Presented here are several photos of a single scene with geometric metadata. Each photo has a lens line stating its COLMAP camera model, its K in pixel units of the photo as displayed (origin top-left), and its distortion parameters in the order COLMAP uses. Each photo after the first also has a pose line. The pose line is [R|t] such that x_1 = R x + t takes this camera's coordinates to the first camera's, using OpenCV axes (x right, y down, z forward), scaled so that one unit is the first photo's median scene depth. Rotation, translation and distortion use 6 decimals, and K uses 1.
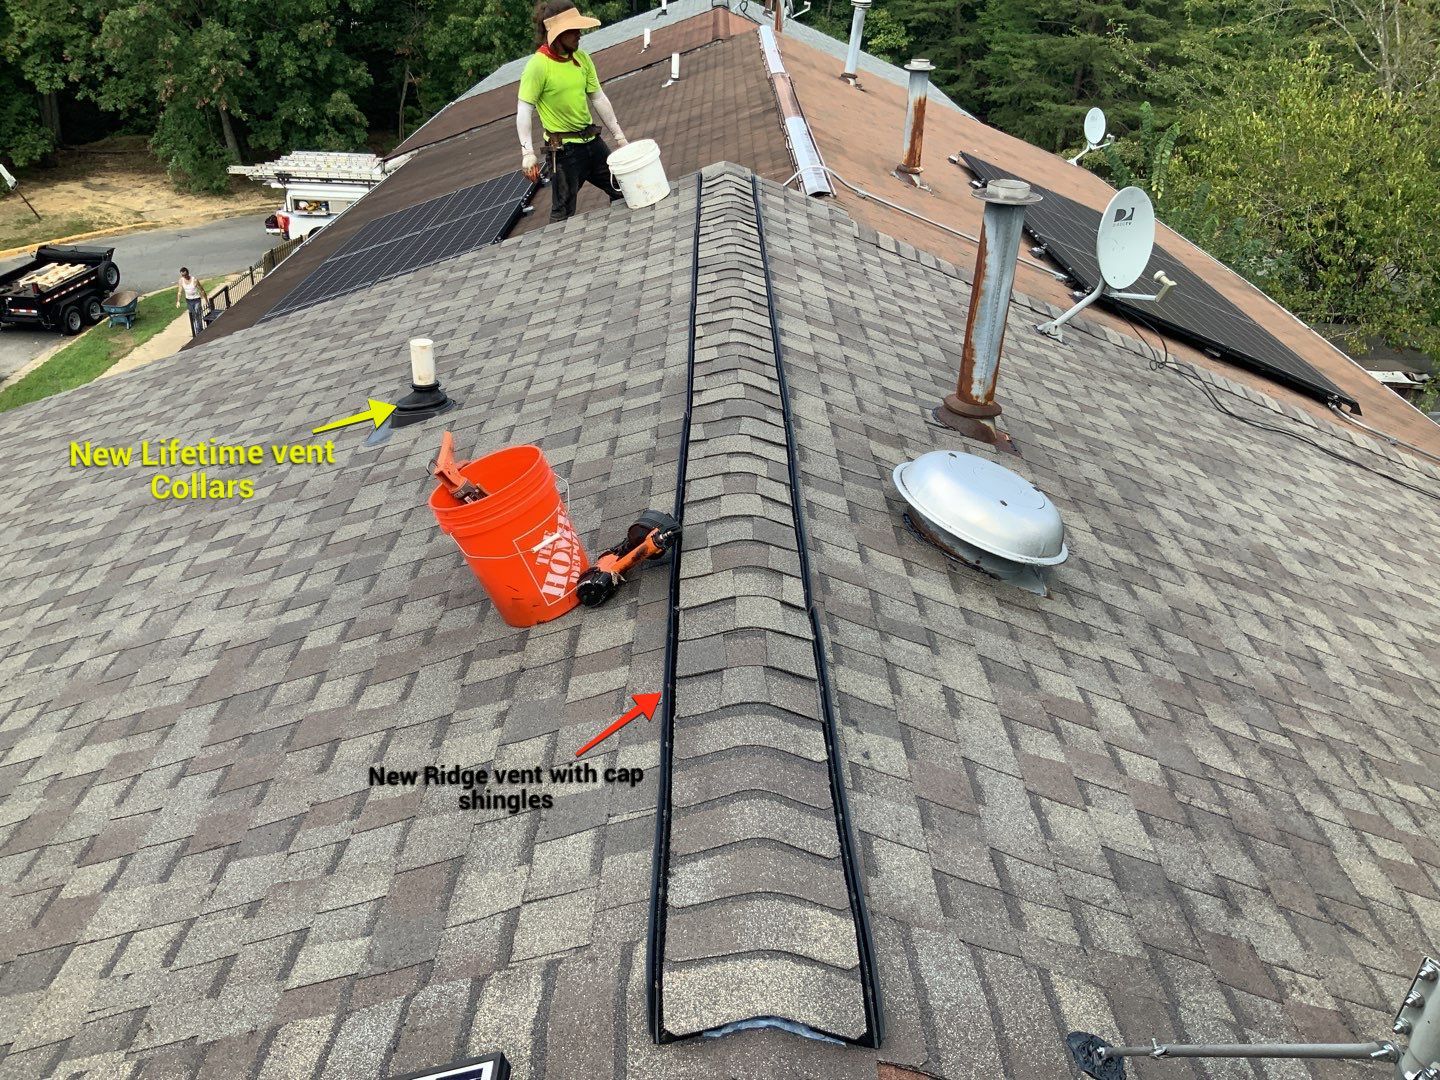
lens RADIAL K [[1217.8, 0, 715.9], [0, 1217.8, 537.5], [0, 0, 1]] dist [0.097729, -0.175849]
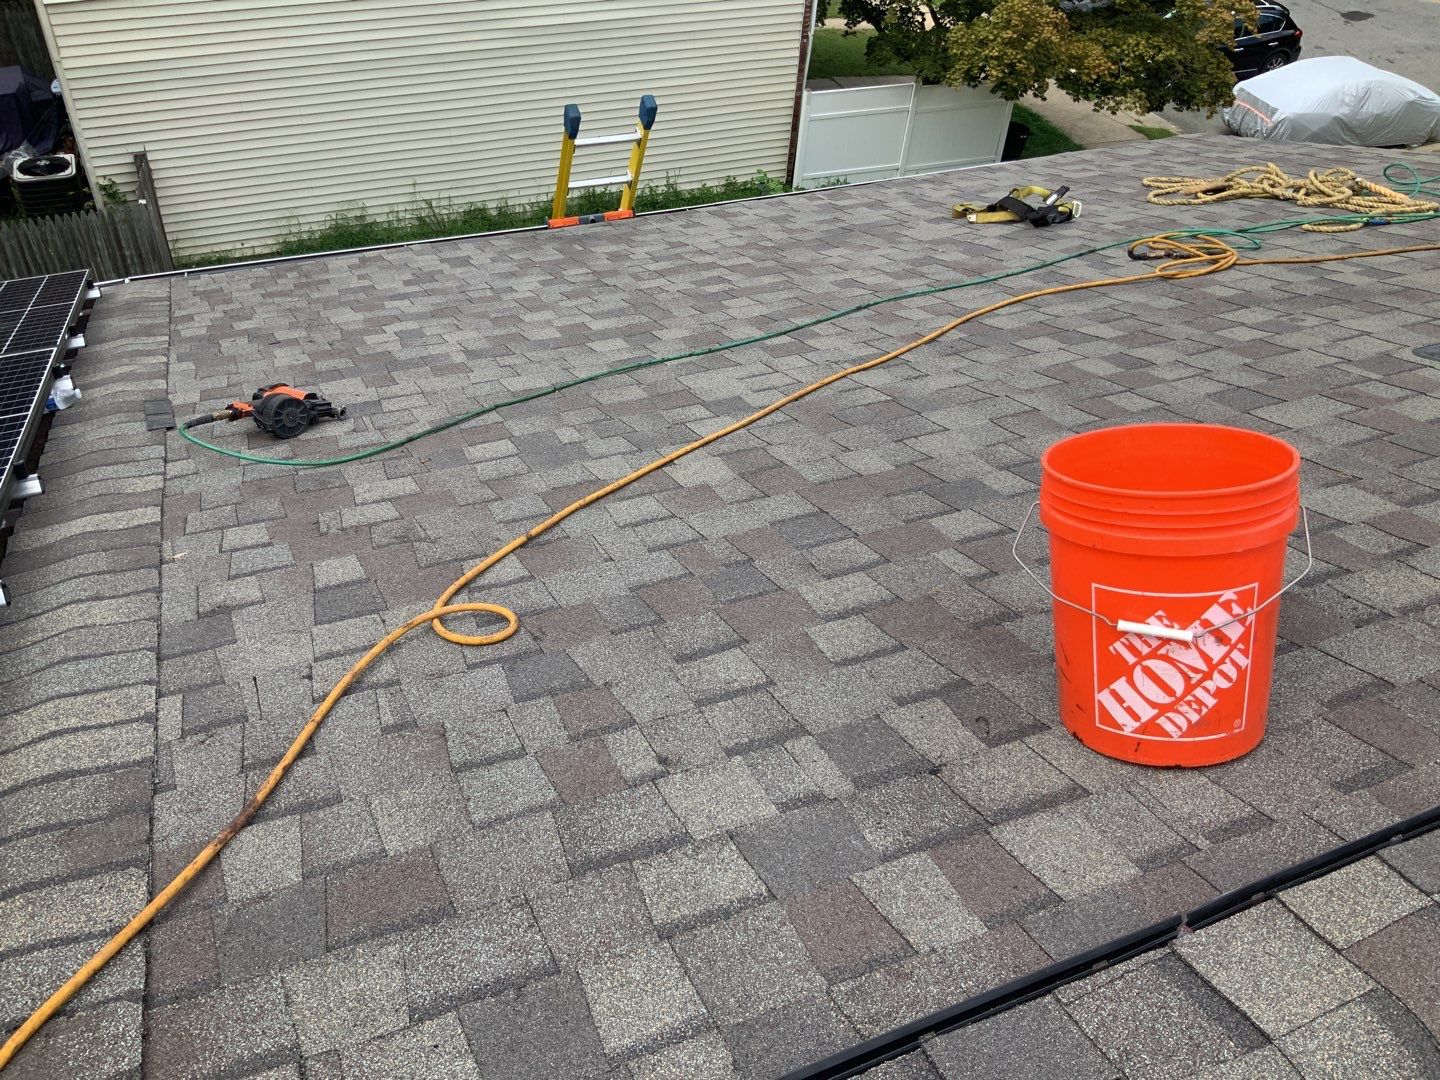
lens RADIAL K [[1222.7, 0, 715.3], [0, 1222.7, 544.7], [0, 0, 1]] dist [0.071943, -0.097639]
pose [[0.414649, 0.609225, -0.675952, 0.047649], [-0.478660, 0.777775, 0.407371, -0.064807], [0.773919, 0.154635, 0.614115, 0.251378]]
